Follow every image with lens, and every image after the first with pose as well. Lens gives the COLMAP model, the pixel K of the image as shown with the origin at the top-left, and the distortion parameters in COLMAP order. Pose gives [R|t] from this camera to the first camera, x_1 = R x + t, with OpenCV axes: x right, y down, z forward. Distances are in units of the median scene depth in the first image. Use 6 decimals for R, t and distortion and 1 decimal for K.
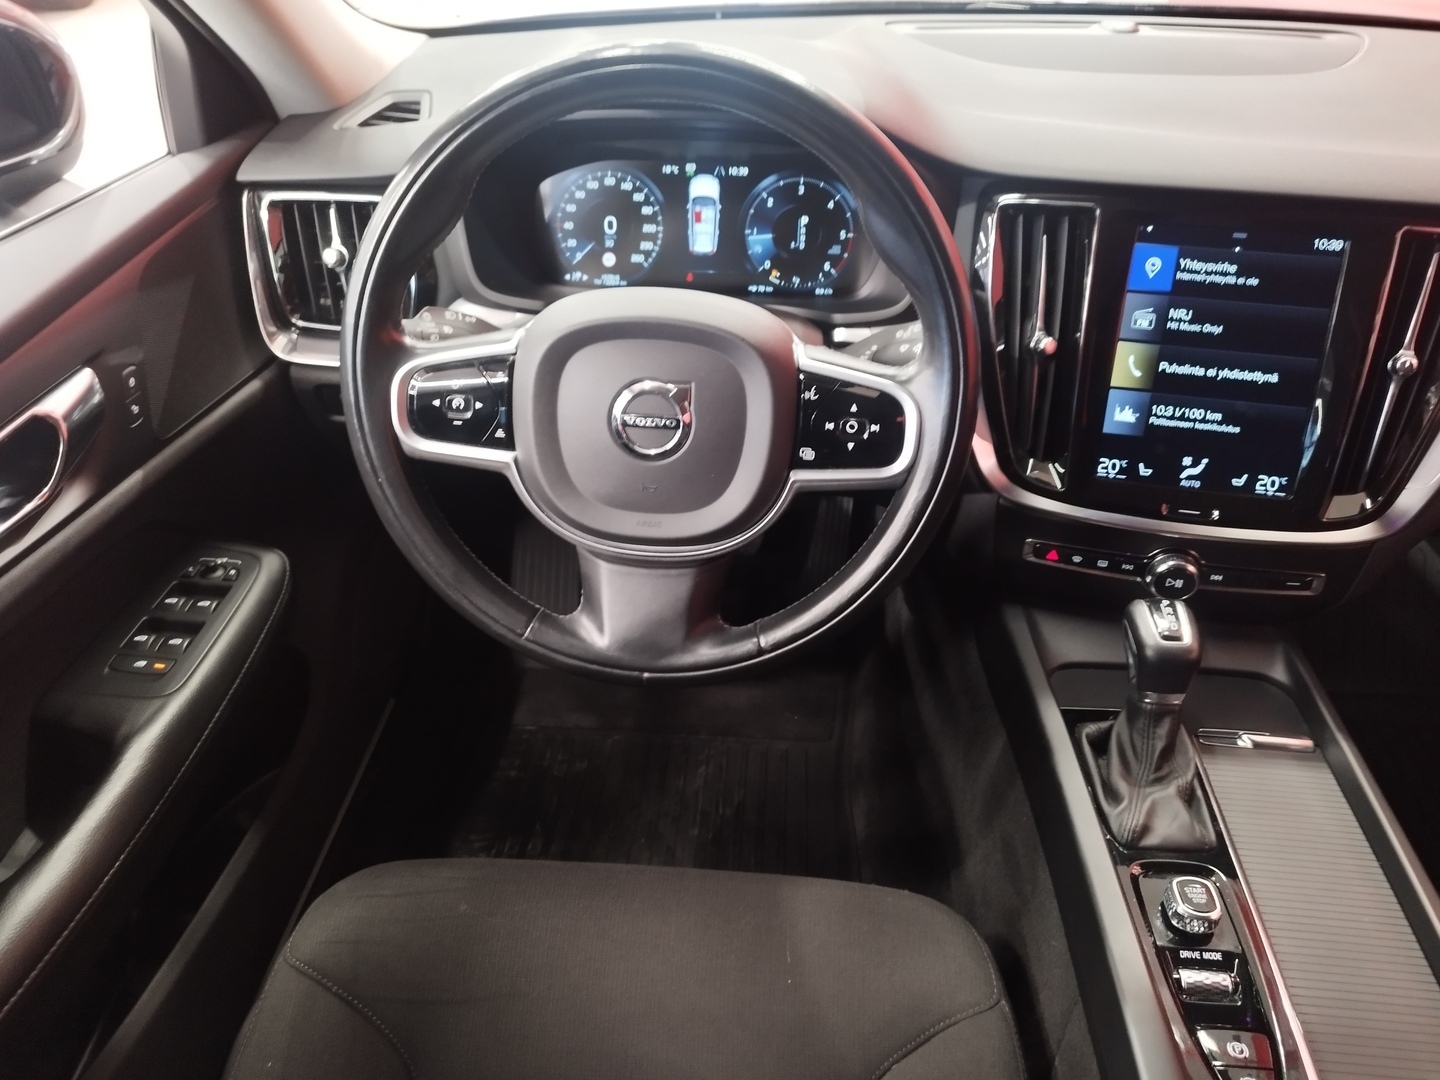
lens RADIAL K [[1071.5, 0, 720.0], [0, 1071.5, 540.0], [0, 0, 1]] dist [0.001205, -0.001858]
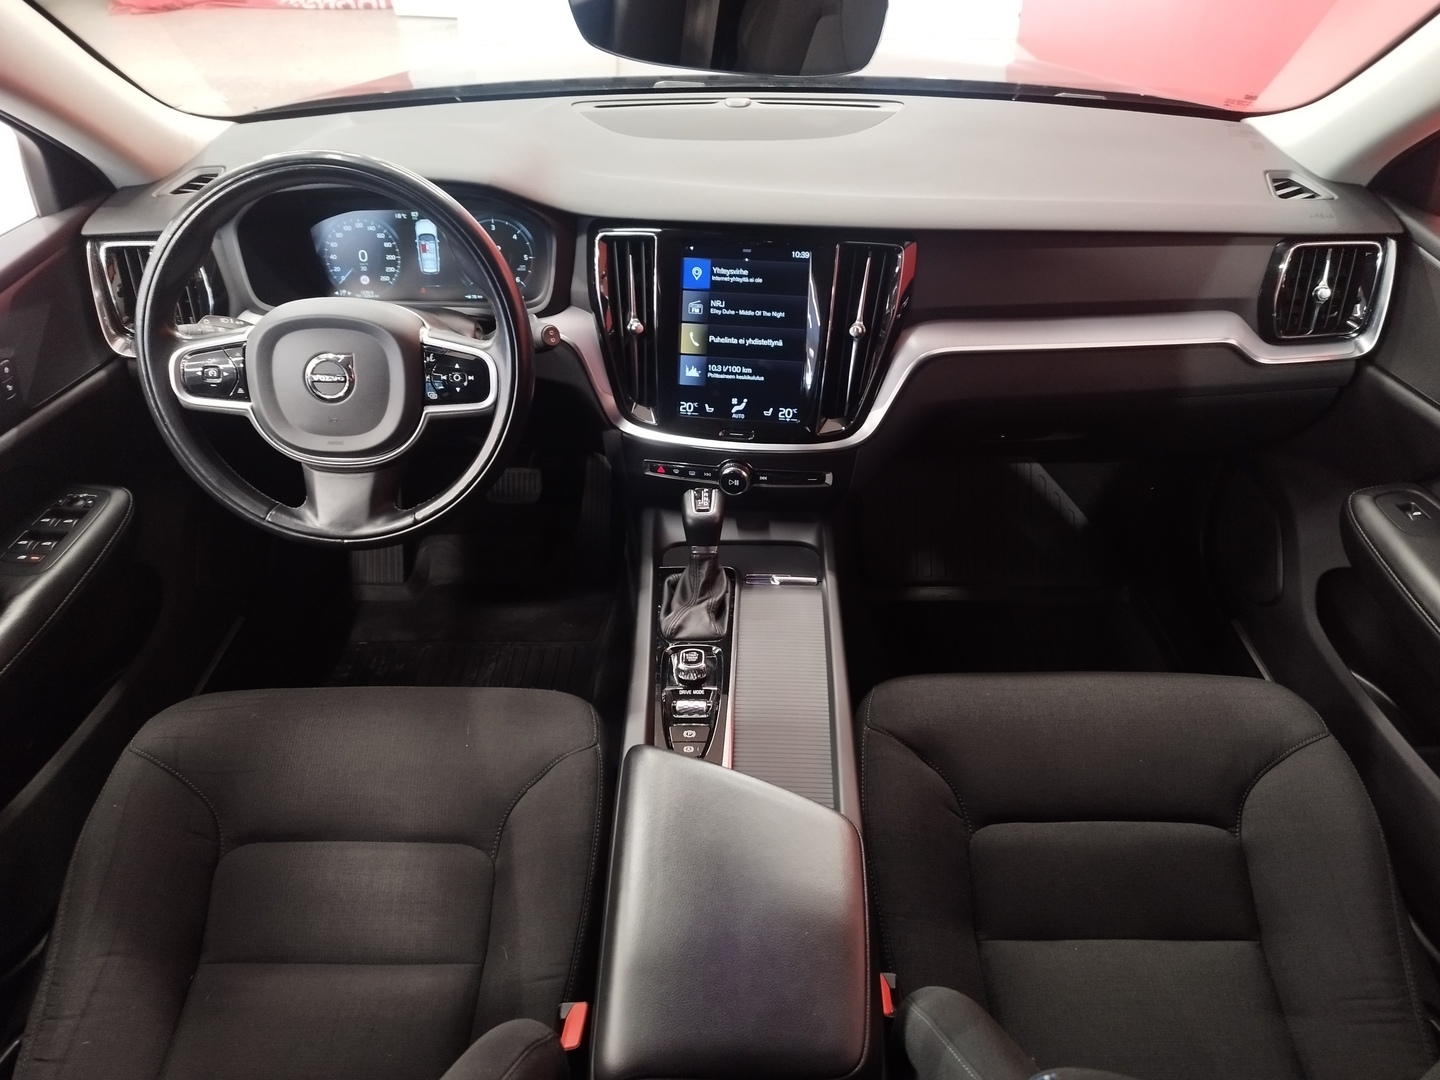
lens RADIAL K [[1040.3, 0, 720.0], [0, 1040.3, 540.0], [0, 0, 1]] dist [0.003074, -0.003945]
pose [[0.998044, -0.043830, 0.044569, 0.346660], [0.044135, 0.999008, -0.005868, 0.131845], [-0.044267, 0.007823, 0.998989, -0.468802]]
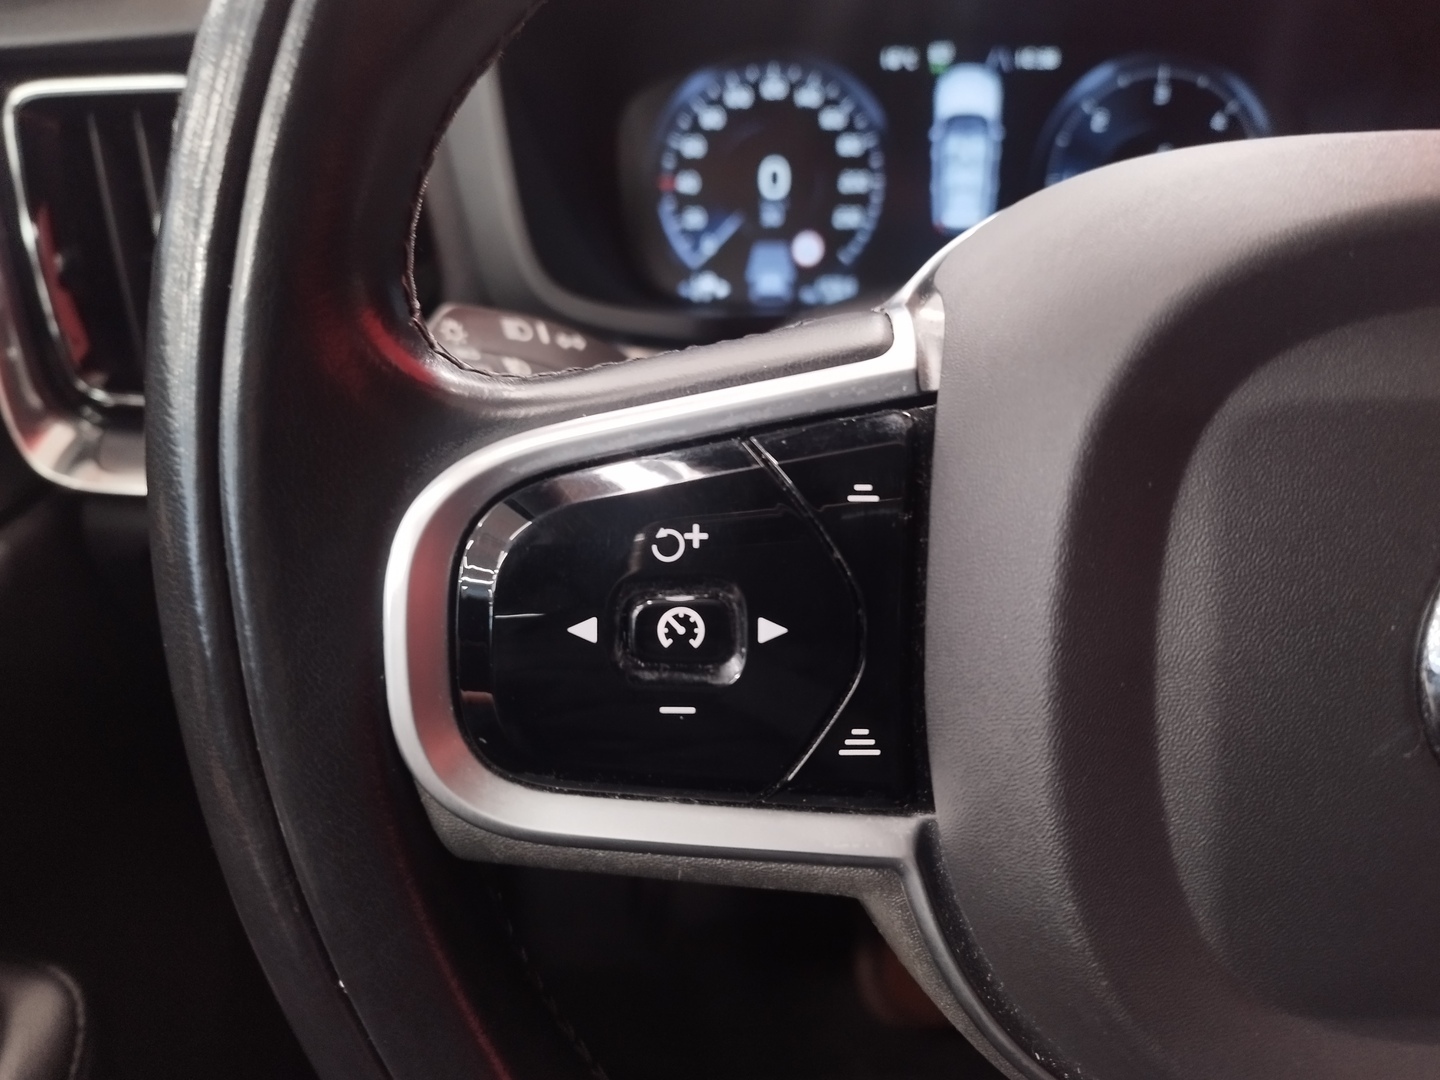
lens RADIAL K [[1116.8, 0, 720.0], [0, 1116.8, 540.0], [0, 0, 1]] dist [-0.037389, -0.001658]
pose [[0.996280, -0.057011, 0.064620, -0.200867], [0.063151, 0.993245, -0.097342, -0.098278], [-0.058634, 0.101061, 0.993151, 0.611742]]
